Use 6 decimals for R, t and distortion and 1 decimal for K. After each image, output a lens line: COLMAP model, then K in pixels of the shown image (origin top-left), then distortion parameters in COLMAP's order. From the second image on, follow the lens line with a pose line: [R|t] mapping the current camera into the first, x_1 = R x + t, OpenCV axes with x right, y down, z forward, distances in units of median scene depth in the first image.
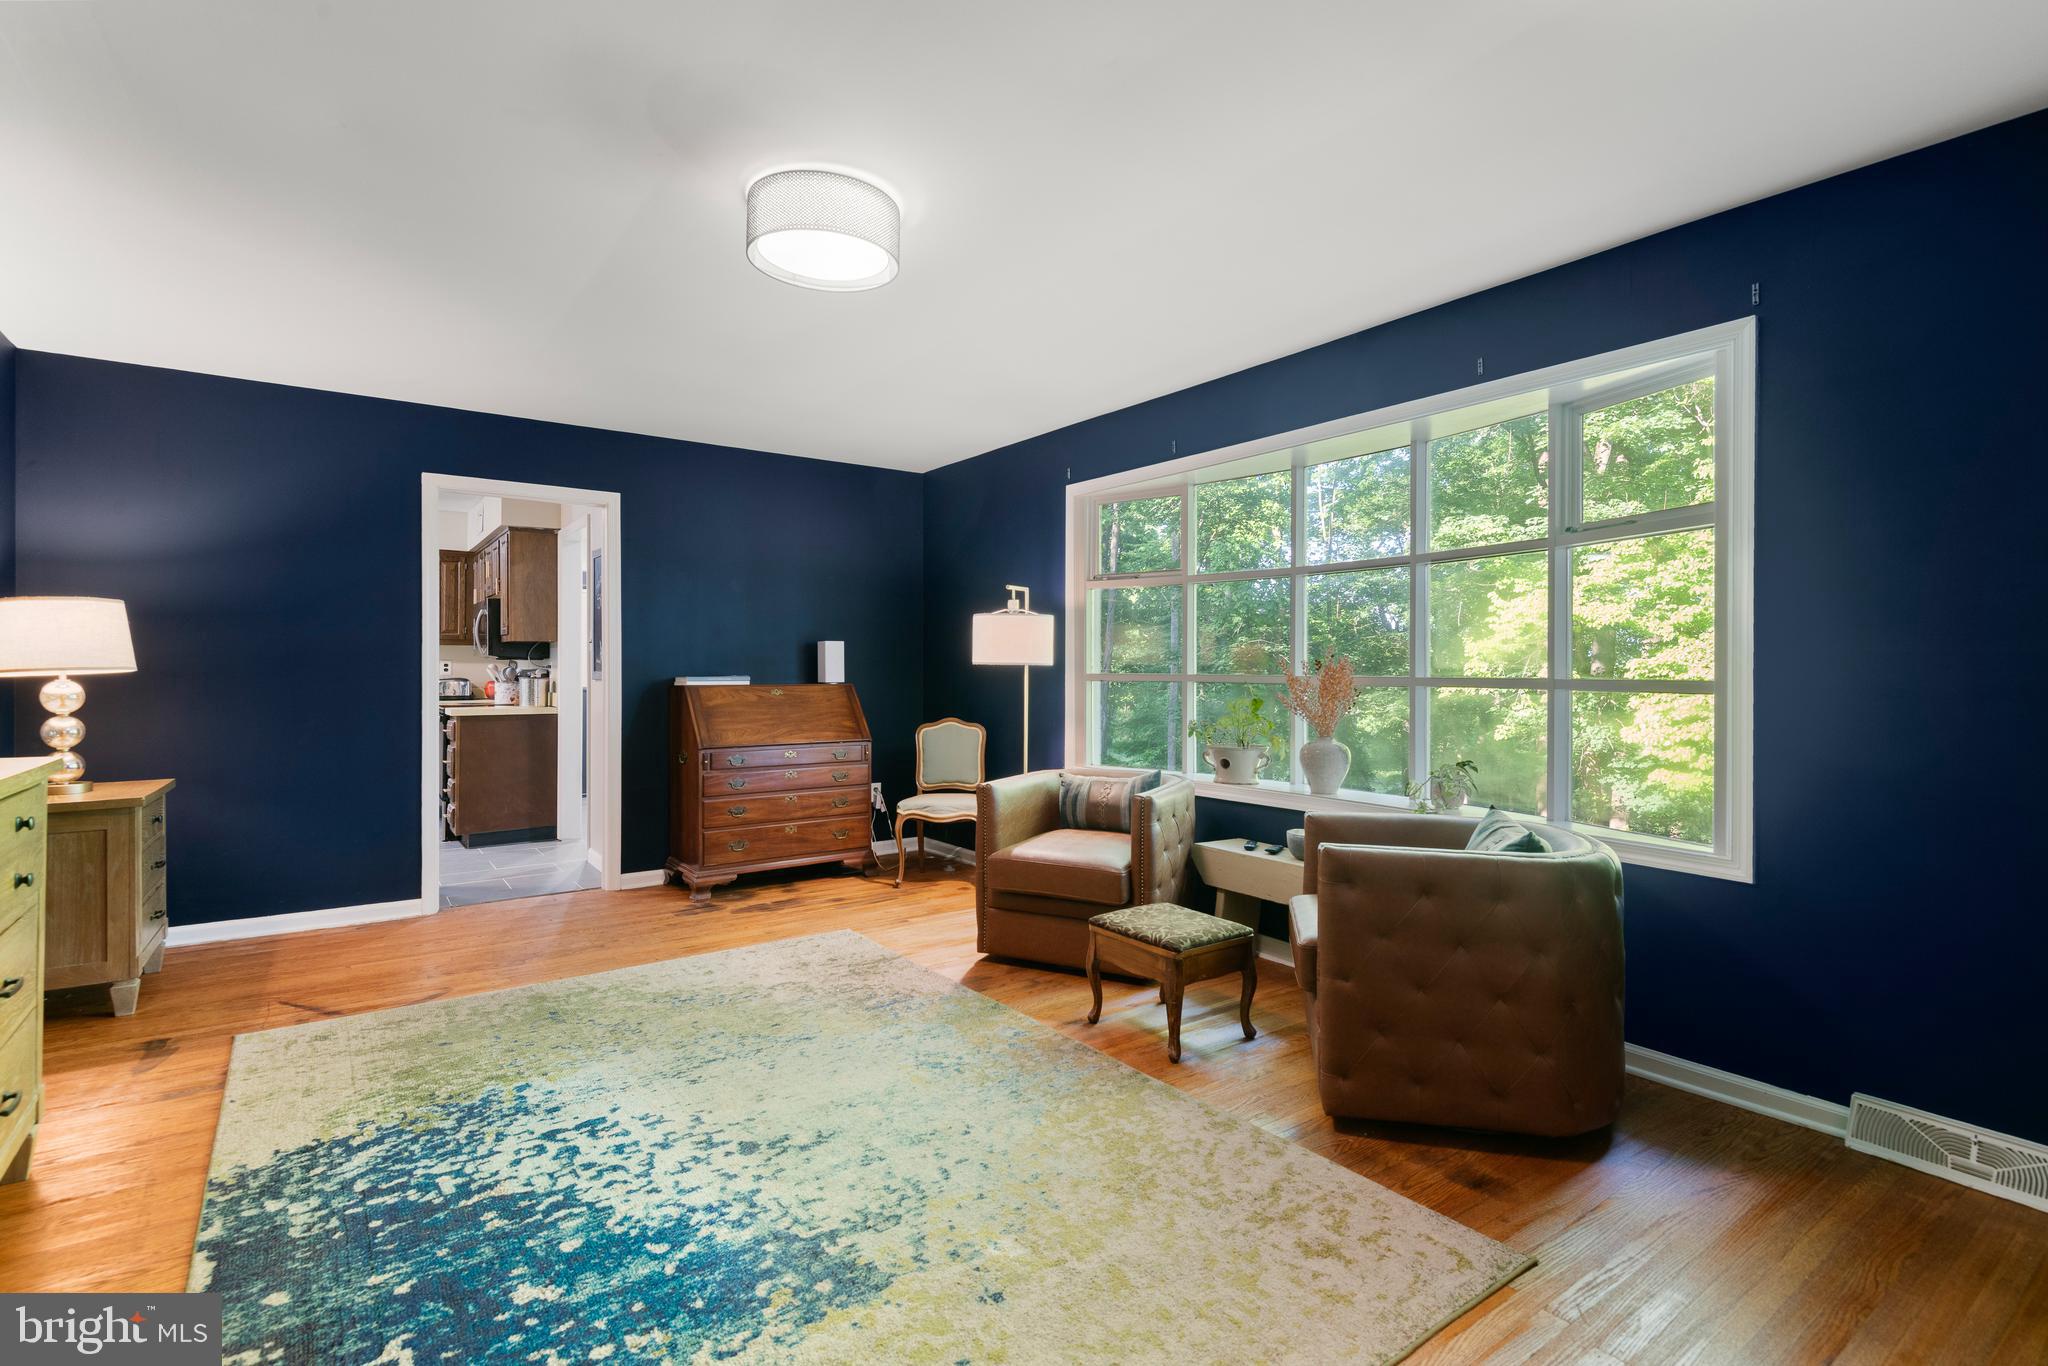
lens RADIAL K [[965.6, 0, 1028.2], [0, 965.6, 667.5], [0, 0, 1]] dist [0.027925, -0.021620]
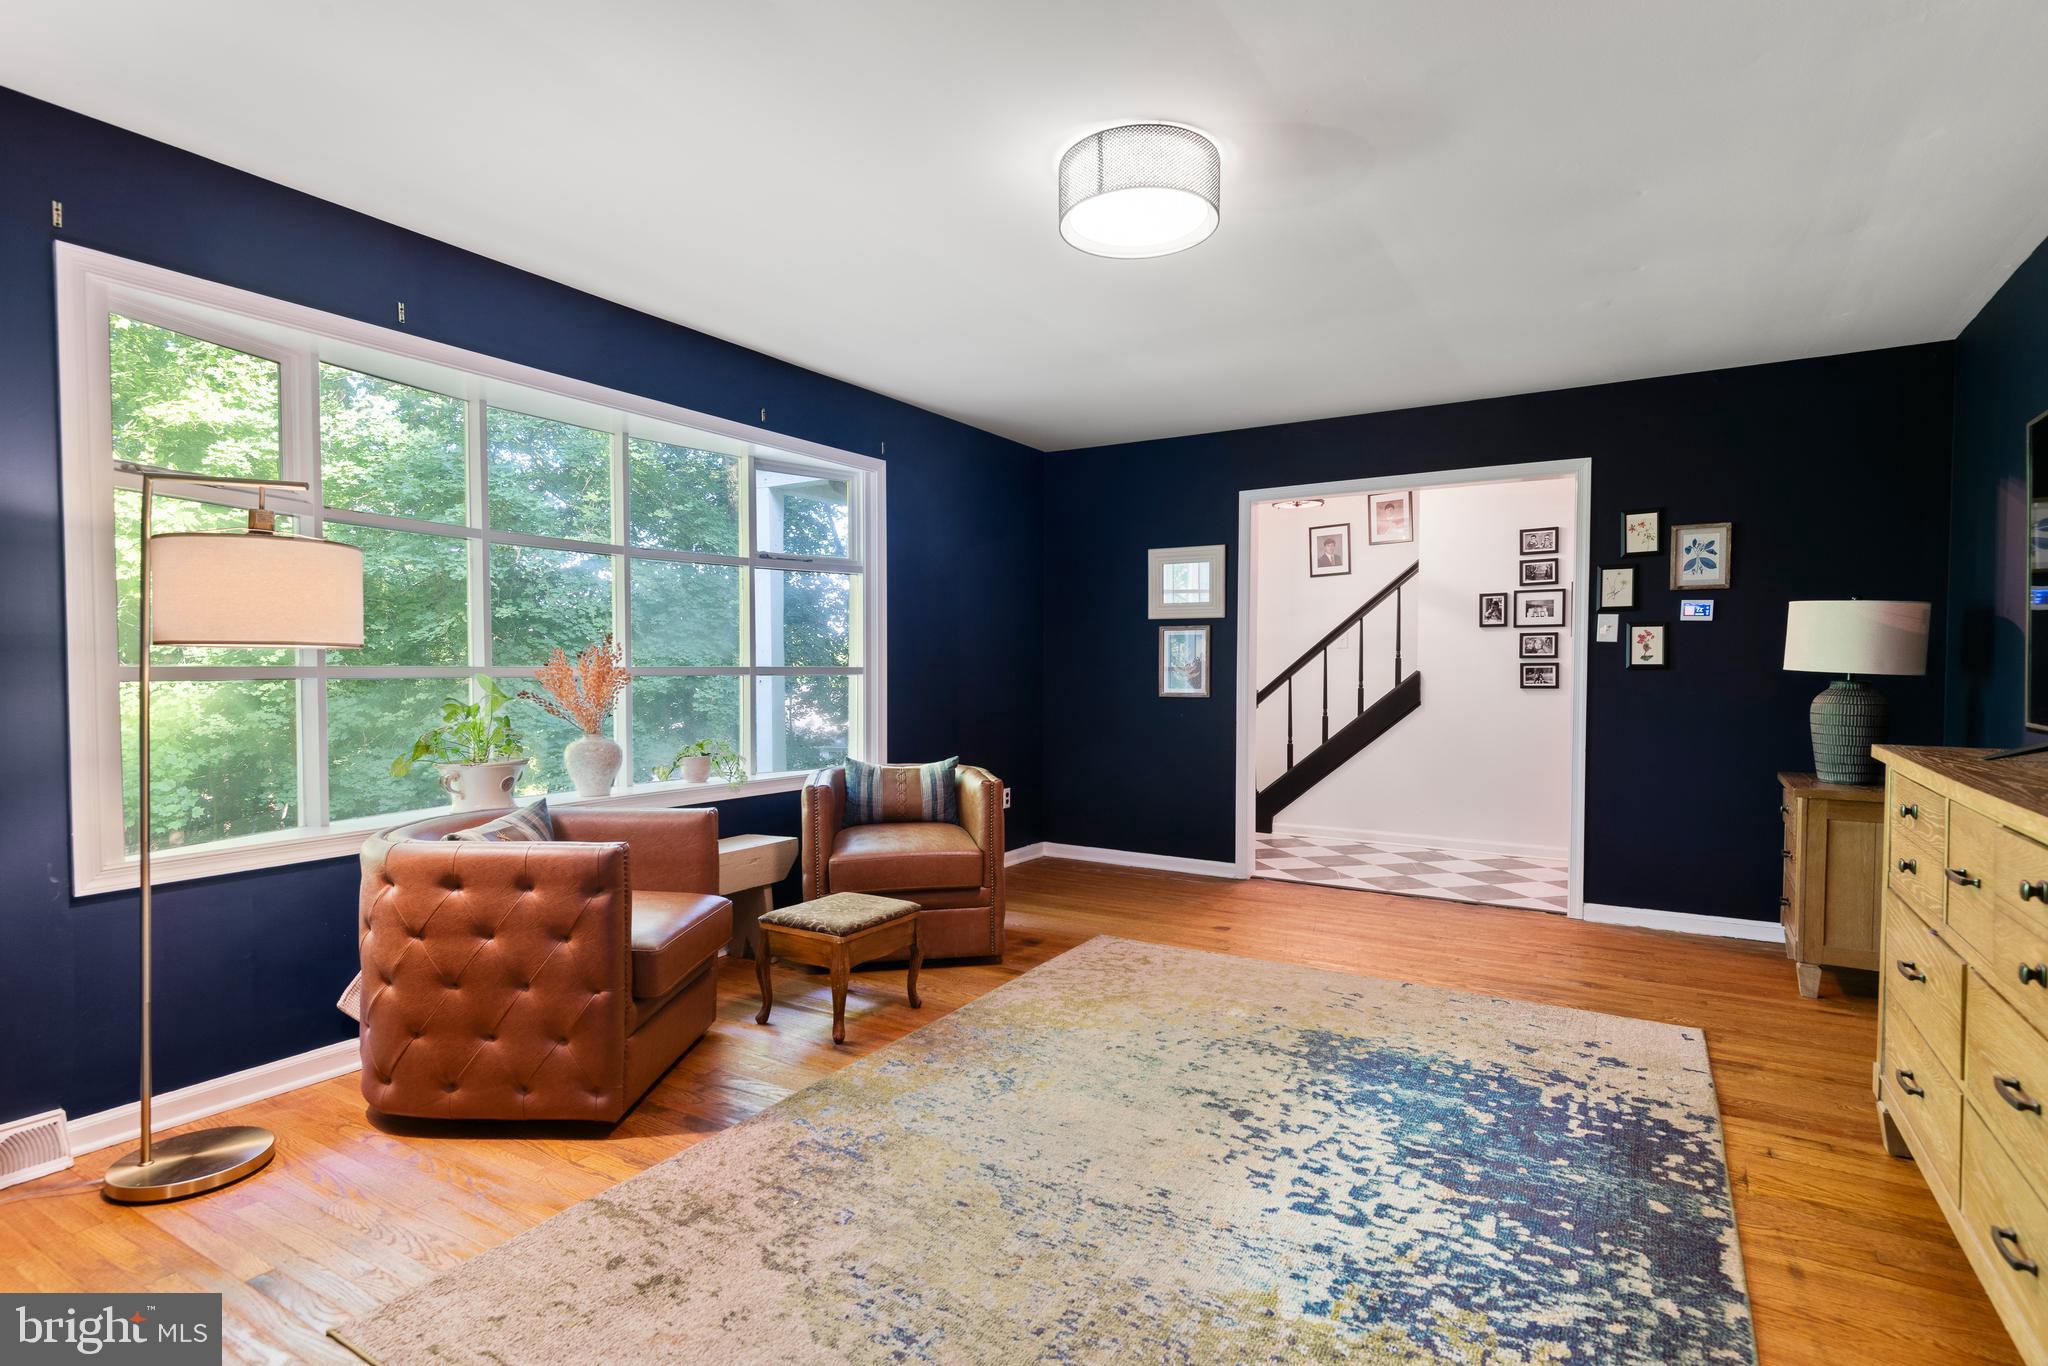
lens RADIAL K [[1021.6, 0, 1024.0], [0, 1021.6, 683.0], [0, 0, 1]] dist [0.022366, -0.023294]
pose [[-0.377608, -0.019956, 0.925751, -1.249273], [-0.000096, 0.999769, 0.021512, 0.004106], [-0.925966, 0.008034, -0.377522, 1.676768]]
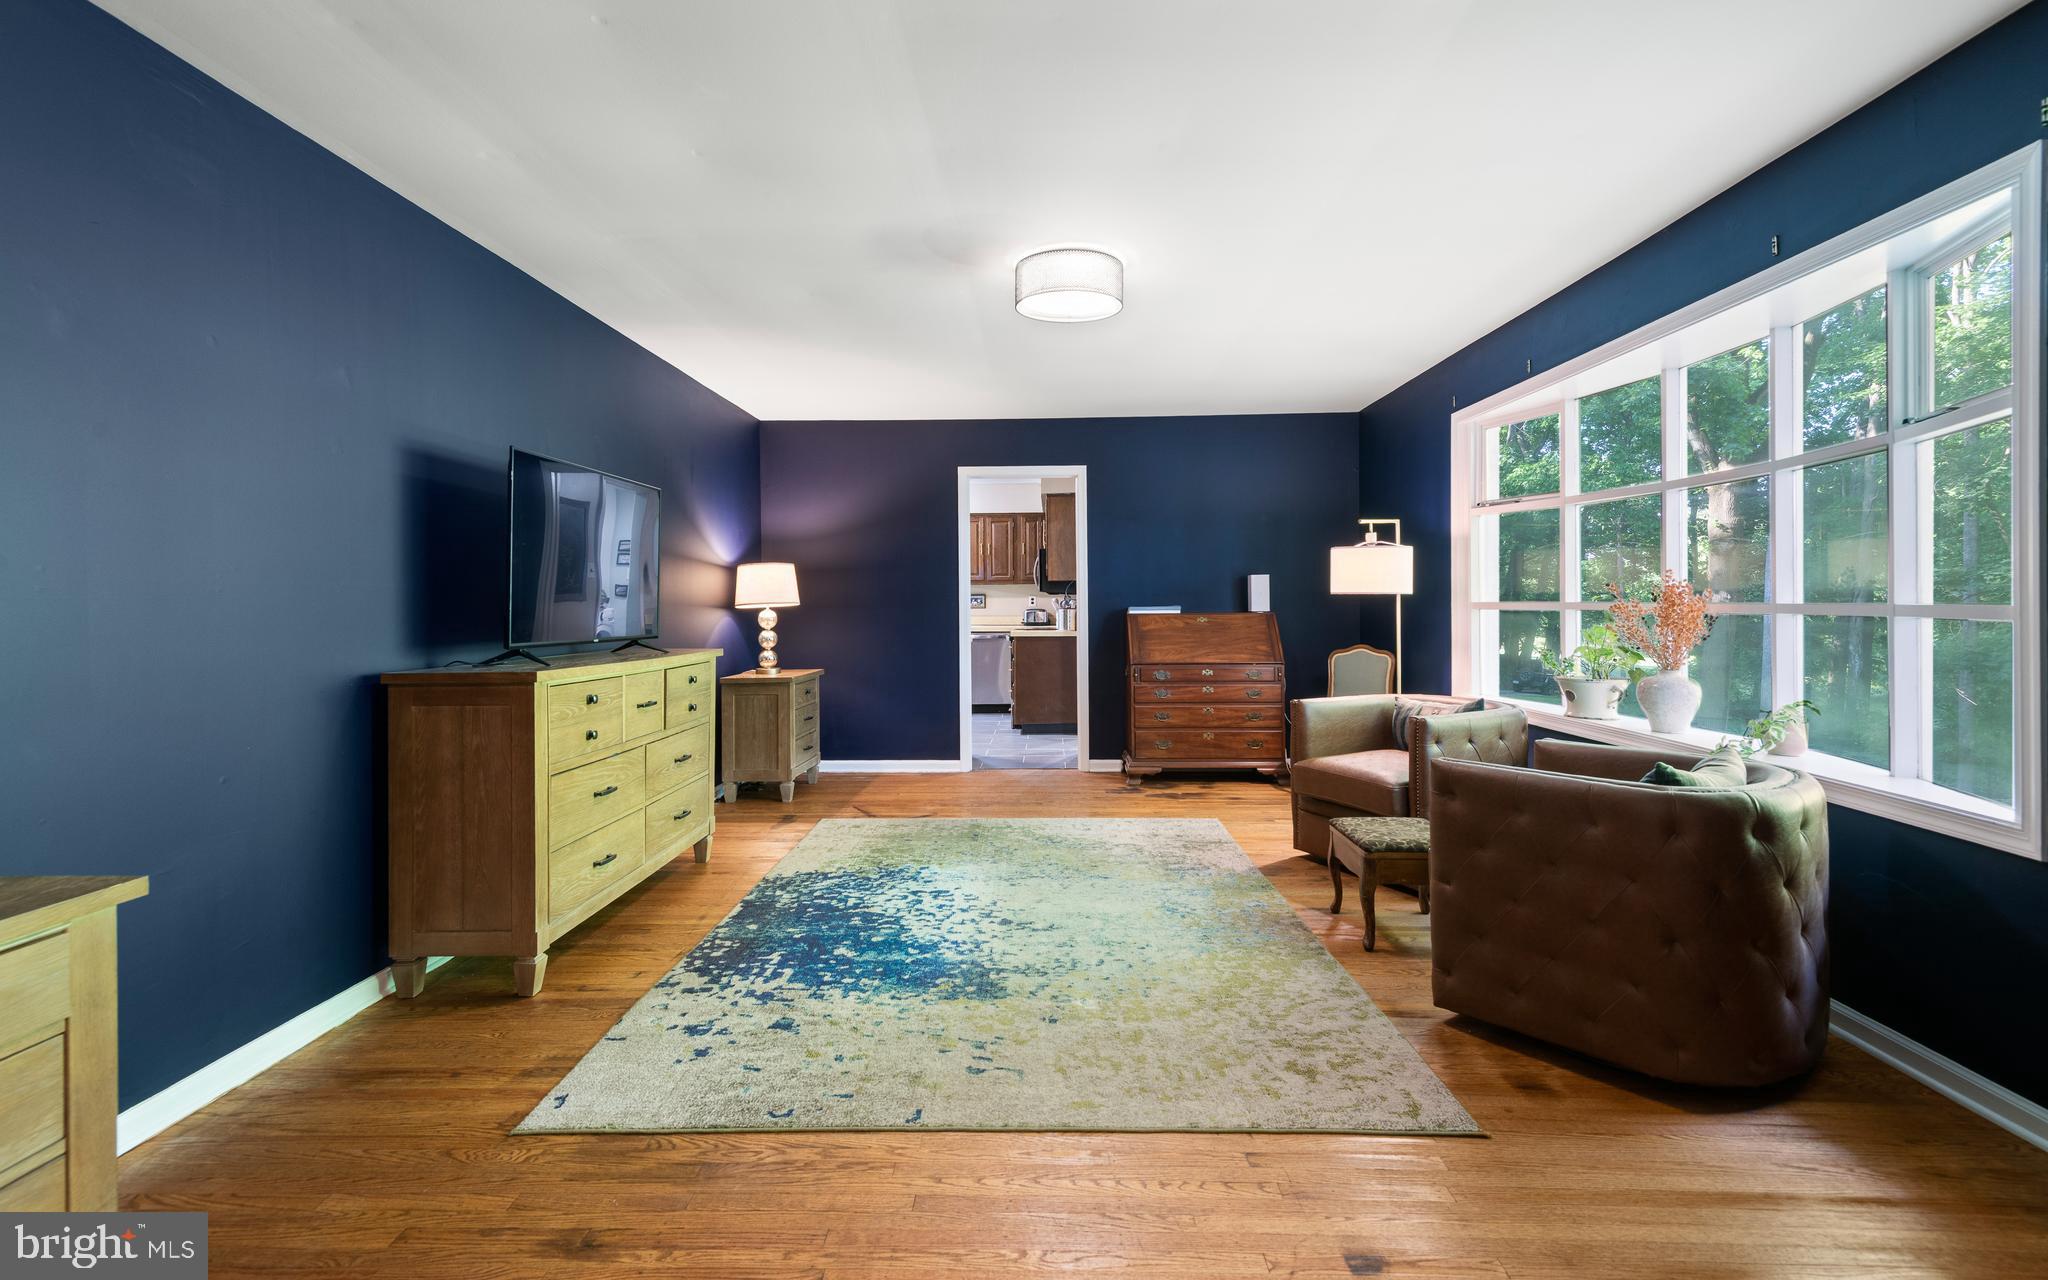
lens RADIAL K [[964.4, 0, 1021.4], [0, 964.4, 599.8], [0, 0, 1]] dist [0.038379, -0.000189]
pose [[0.789324, -0.009262, -0.613907, 0.661036], [0.009112, 0.999953, -0.003371, 0.007063], [0.613909, -0.002933, 0.789371, -0.154647]]
